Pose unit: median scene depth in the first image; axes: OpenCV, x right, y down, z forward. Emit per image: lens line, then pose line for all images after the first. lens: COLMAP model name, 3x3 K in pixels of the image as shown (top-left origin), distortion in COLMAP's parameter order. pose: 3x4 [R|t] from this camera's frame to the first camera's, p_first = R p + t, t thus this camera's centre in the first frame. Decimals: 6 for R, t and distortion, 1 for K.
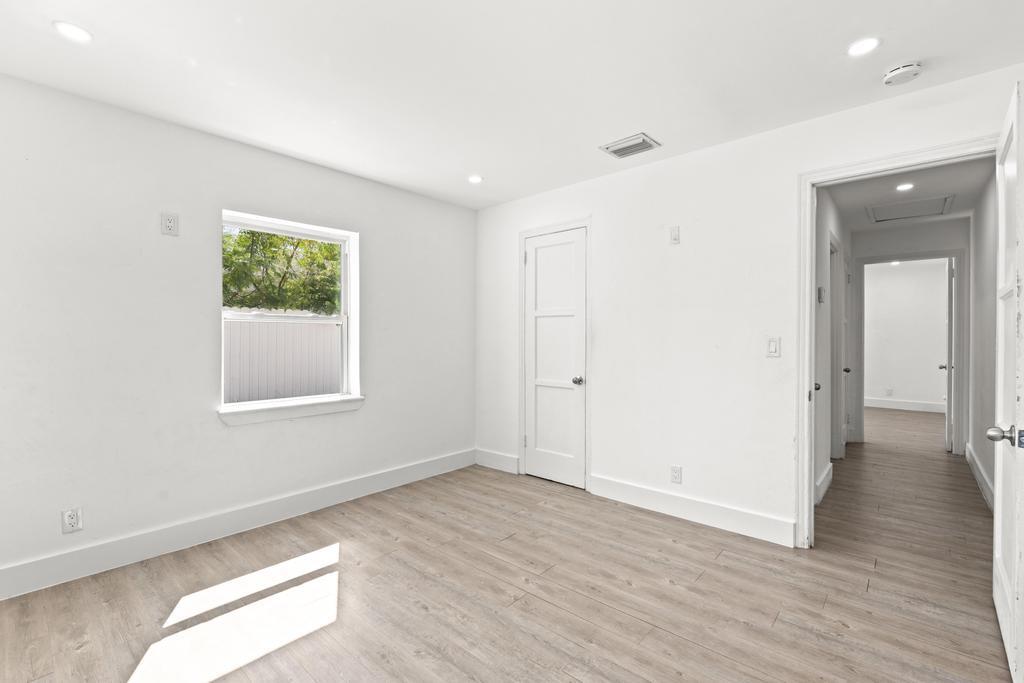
lens RADIAL K [[448.0, 0, 512.0], [0, 448.0, 341.5], [0, 0, 1]] dist [-0.018339, 0.000489]
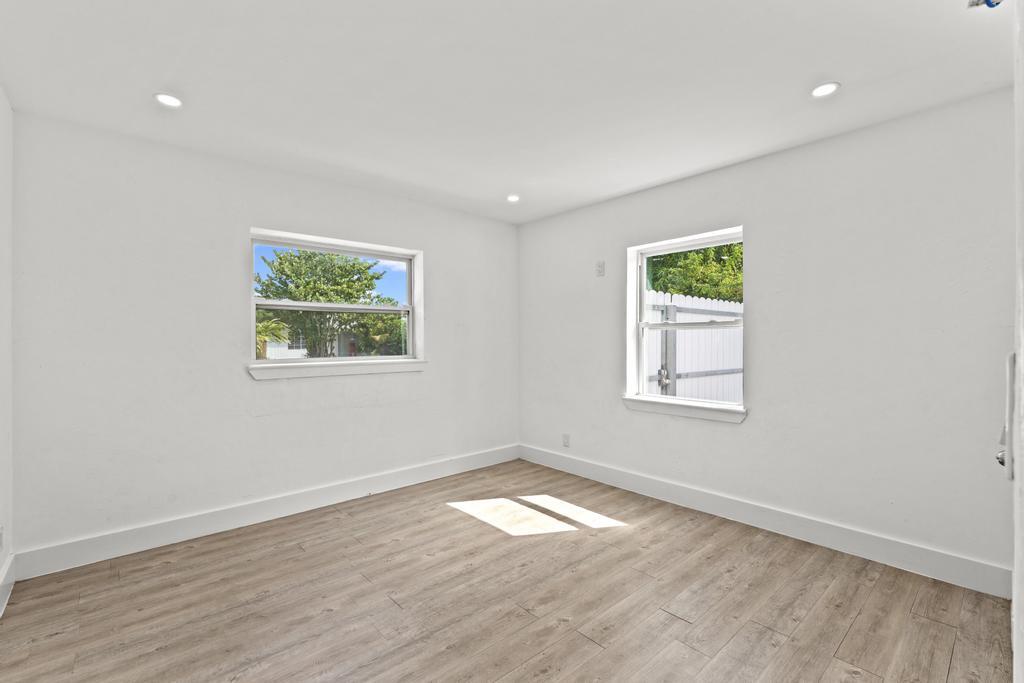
lens RADIAL K [[448.0, 0, 512.0], [0, 448.0, 341.5], [0, 0, 1]] dist [-0.018339, 0.000489]
pose [[-0.111833, 0.006794, -0.993704, 0.757718], [-0.014658, 0.999857, 0.008486, -0.018109], [0.993619, 0.015515, -0.111718, 0.816864]]
